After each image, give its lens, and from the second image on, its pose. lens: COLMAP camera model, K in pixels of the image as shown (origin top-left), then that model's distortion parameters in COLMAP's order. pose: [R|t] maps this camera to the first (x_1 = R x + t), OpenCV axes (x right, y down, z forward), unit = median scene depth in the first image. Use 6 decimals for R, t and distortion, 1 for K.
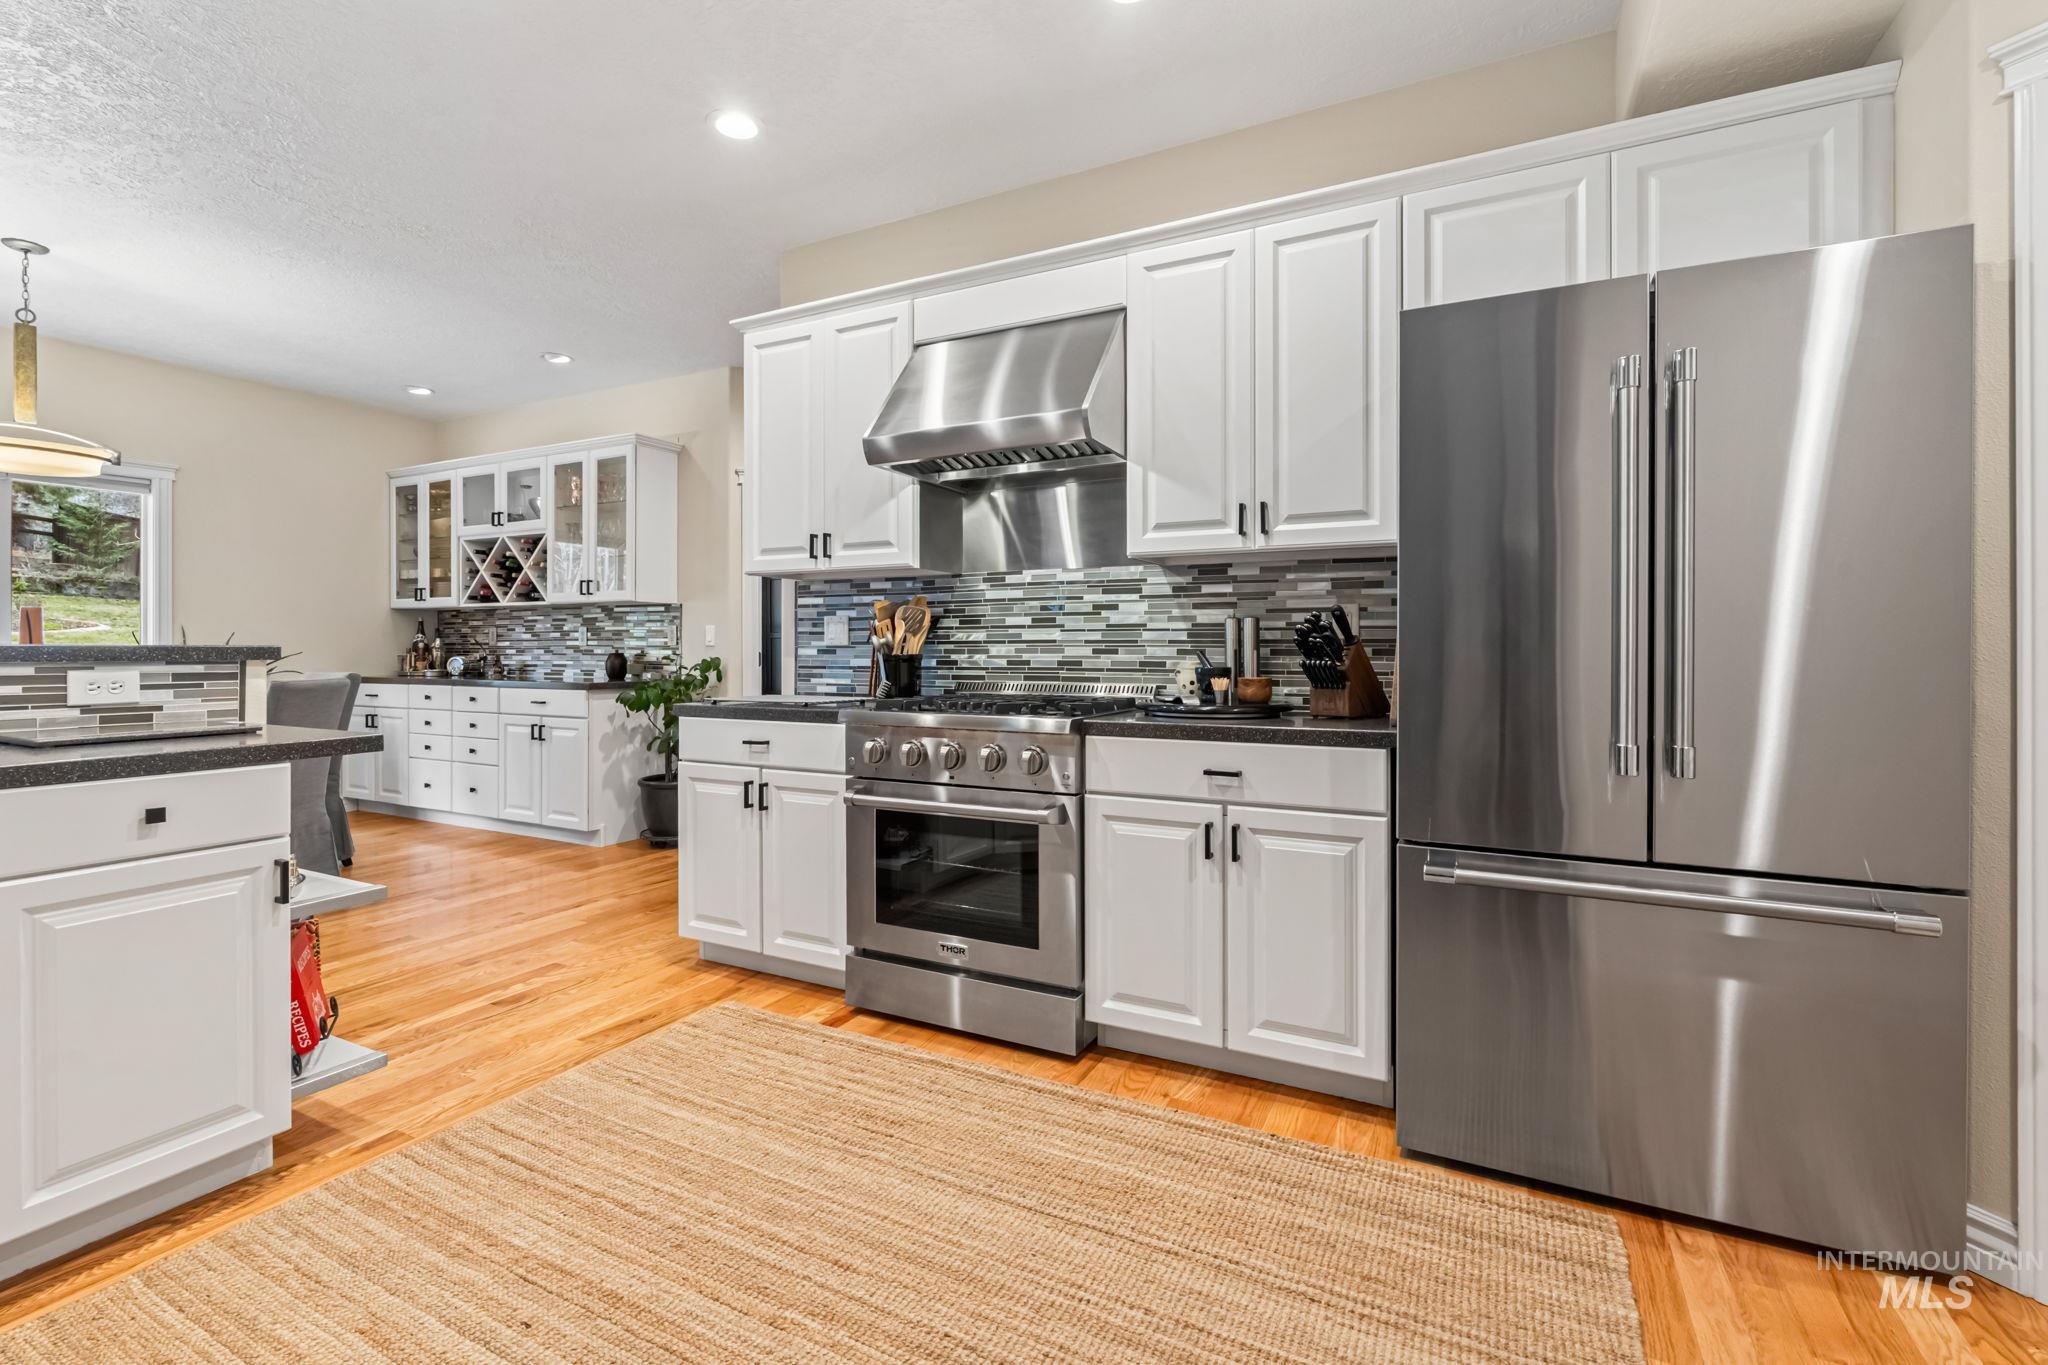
lens RADIAL K [[911.9, 0, 1018.8], [0, 911.9, 647.8], [0, 0, 1]] dist [-0.002234, -0.000528]
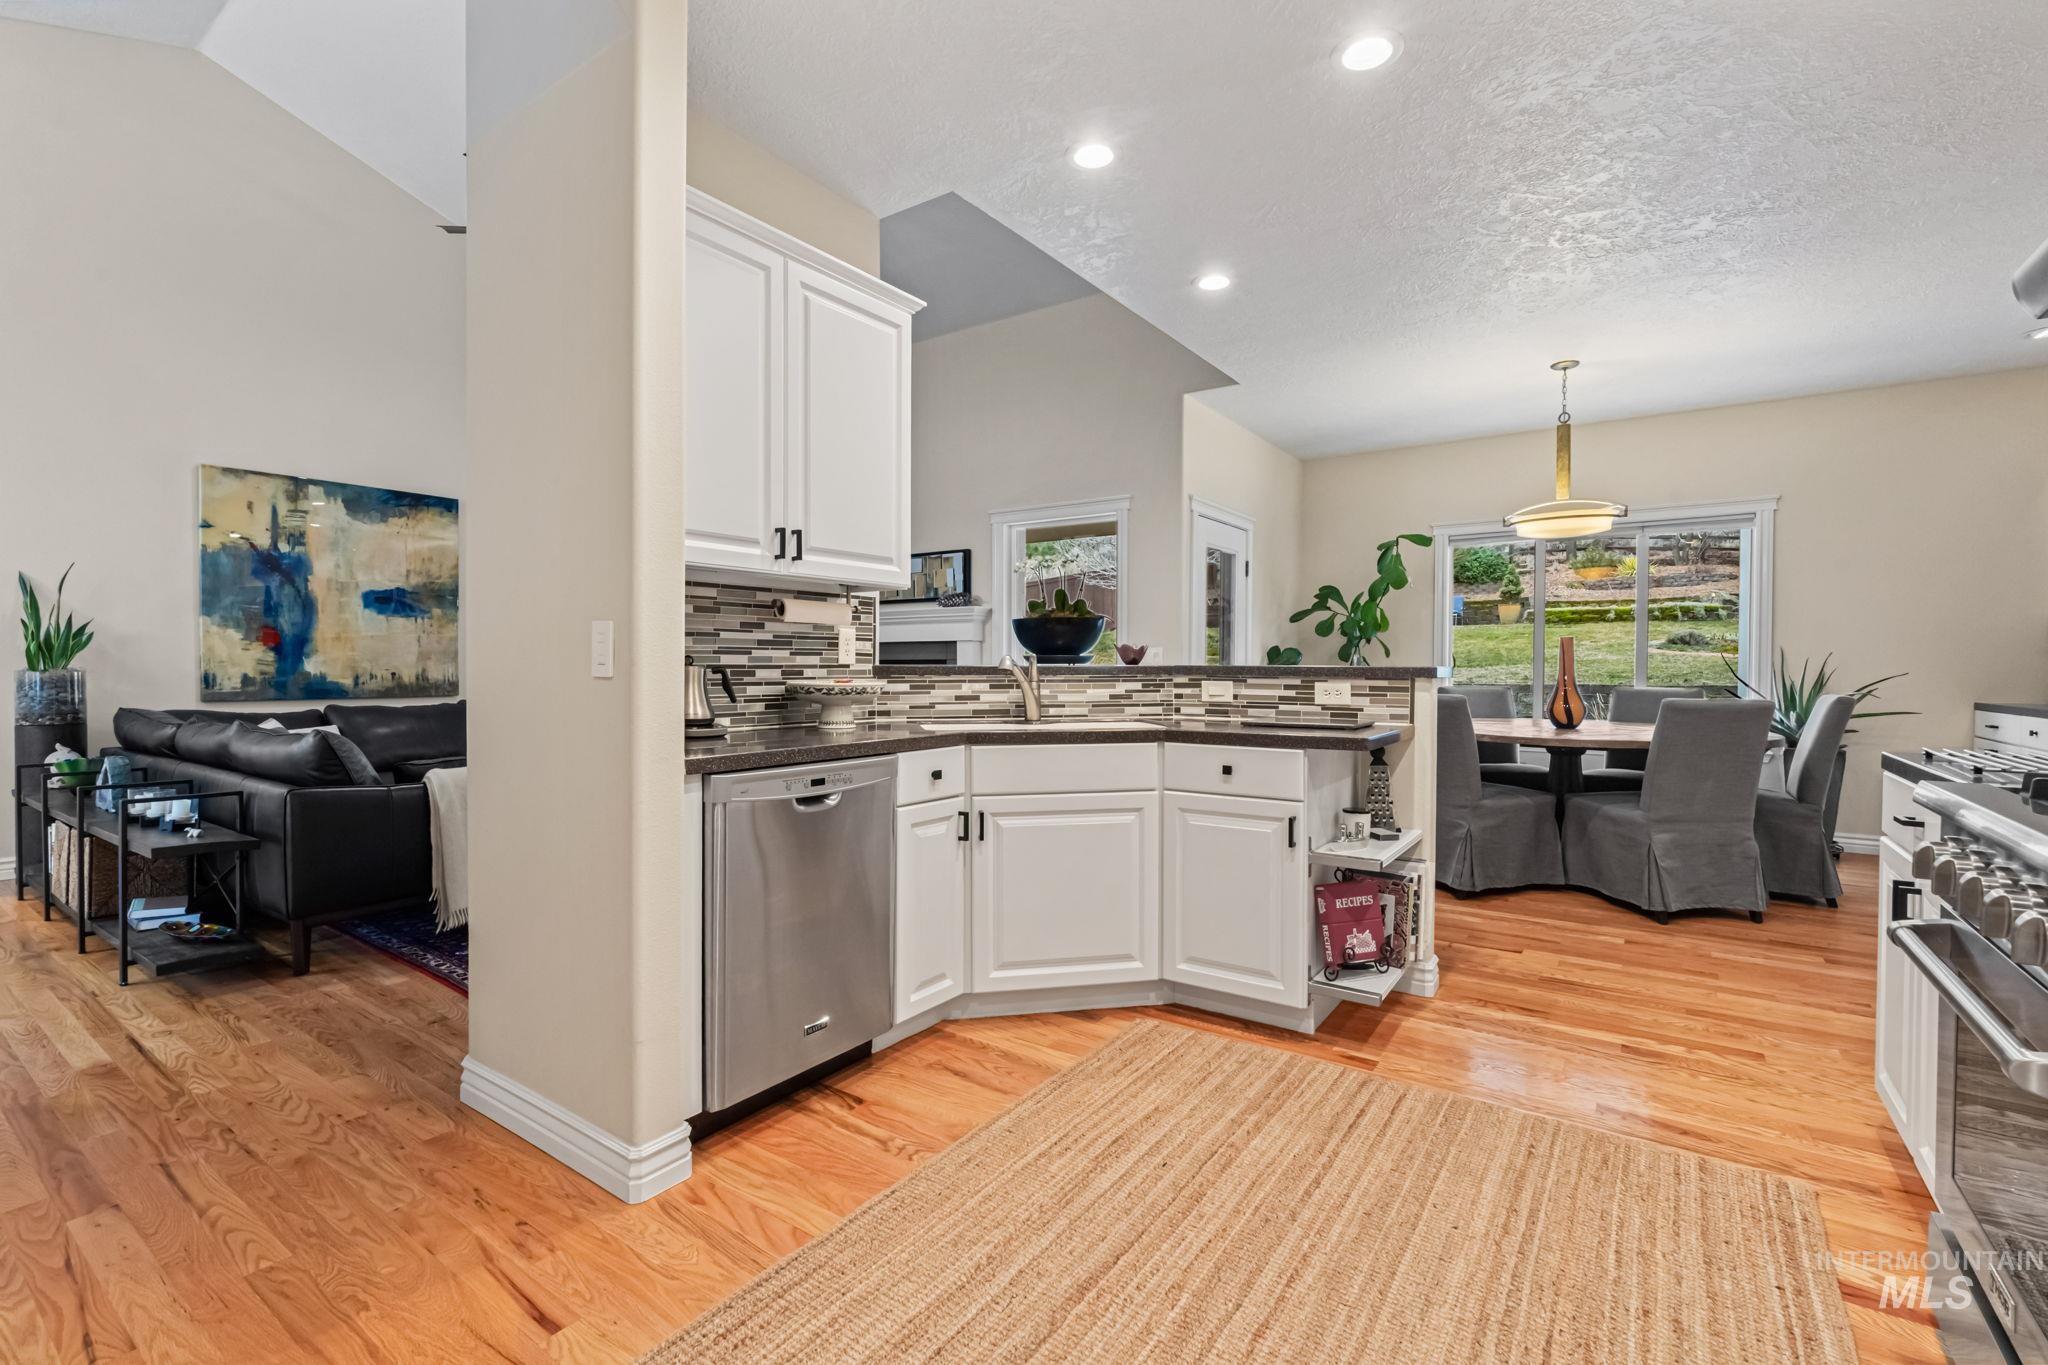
lens RADIAL K [[911.9, 0, 1027.1], [0, 911.9, 678.5], [0, 0, 1]] dist [-0.002234, -0.000528]
pose [[-0.126950, 0.015084, -0.991794, 0.467057], [-0.002257, 0.999877, 0.015496, -0.003694], [0.991907, 0.004206, -0.126900, 0.543583]]
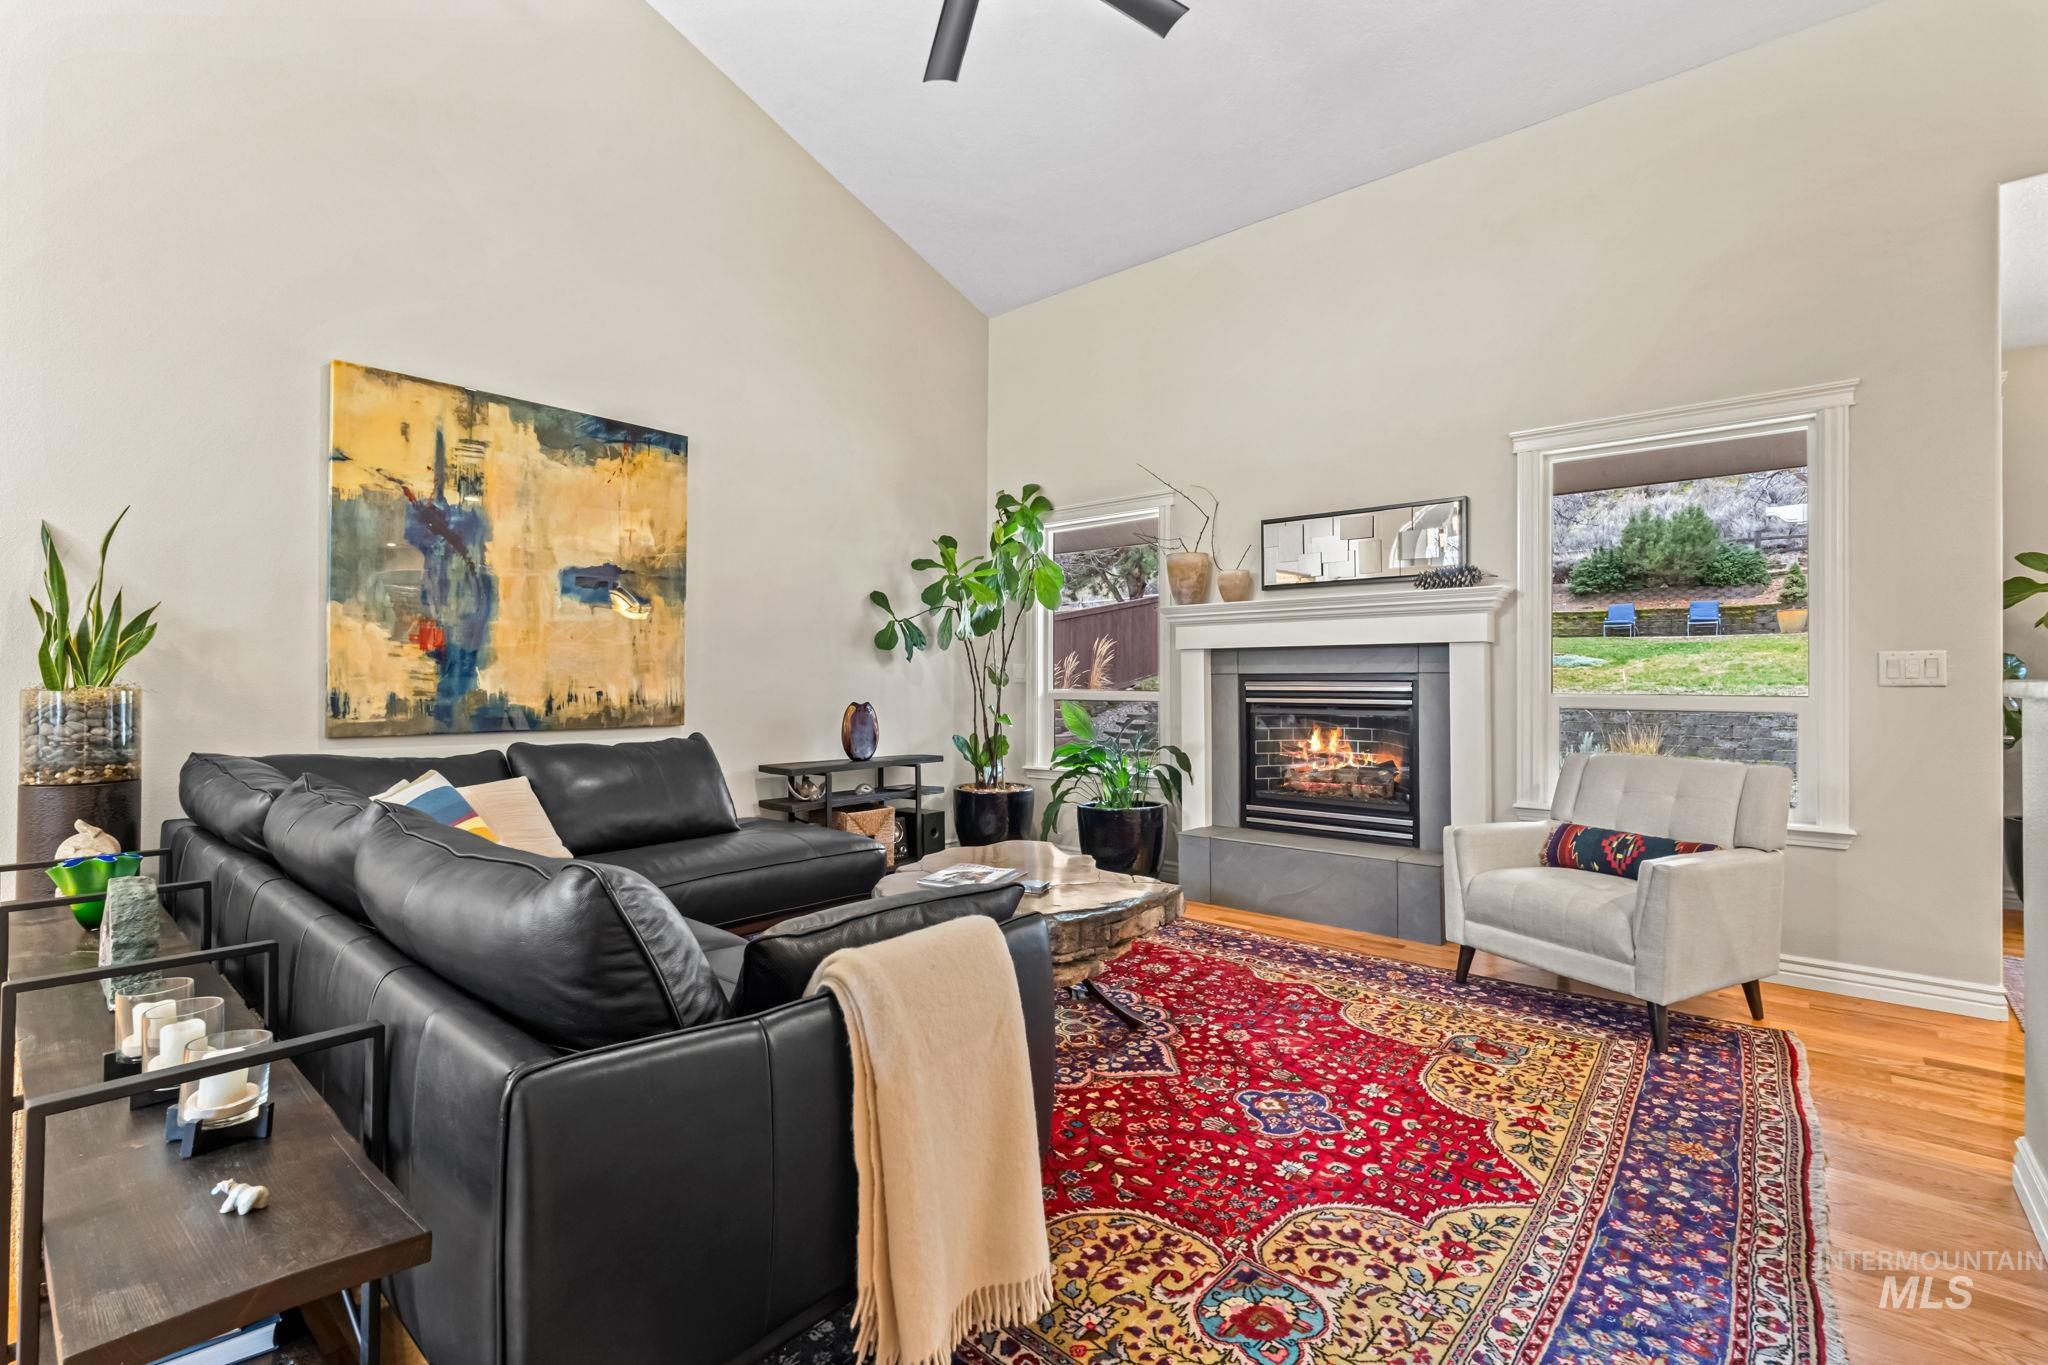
lens RADIAL K [[911.9, 0, 1023.9], [0, 911.9, 671.4], [0, 0, 1]] dist [-0.002234, -0.000528]
pose [[-0.228380, -0.010192, -0.973519, 0.375789], [-0.003869, 0.999947, -0.009561, -0.003411], [0.973564, 0.001583, -0.228407, 0.442178]]
